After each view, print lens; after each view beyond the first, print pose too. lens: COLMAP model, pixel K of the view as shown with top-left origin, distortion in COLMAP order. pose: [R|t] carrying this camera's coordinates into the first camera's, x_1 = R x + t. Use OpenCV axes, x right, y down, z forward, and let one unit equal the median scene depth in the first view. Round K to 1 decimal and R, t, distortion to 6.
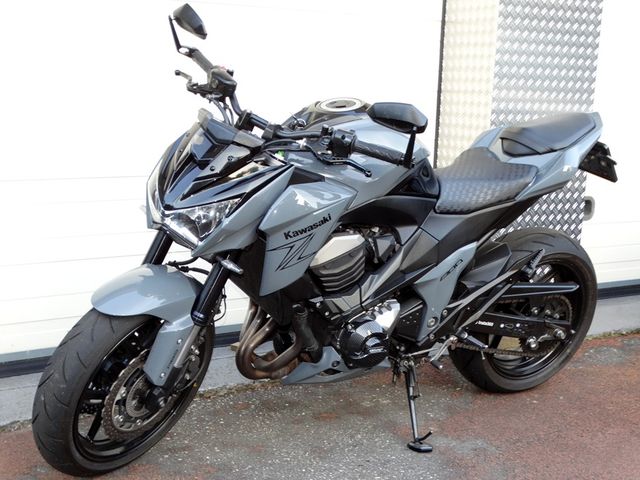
lens RADIAL K [[891.3, 0, 320.3], [0, 891.3, 241.7], [0, 0, 1]] dist [-0.021126, 0.000000]
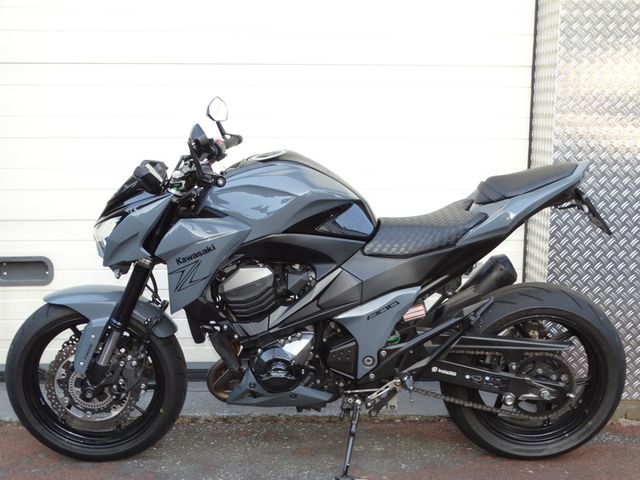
lens RADIAL K [[995.2, 0, 326.9], [0, 995.2, 221.7], [0, 0, 1]] dist [-0.041276, 0.000000]
pose [[0.867109, -0.002338, -0.498114, 0.699675], [-0.067584, 0.990190, -0.122298, 0.078760], [0.493513, 0.139710, 0.858444, -0.044791]]
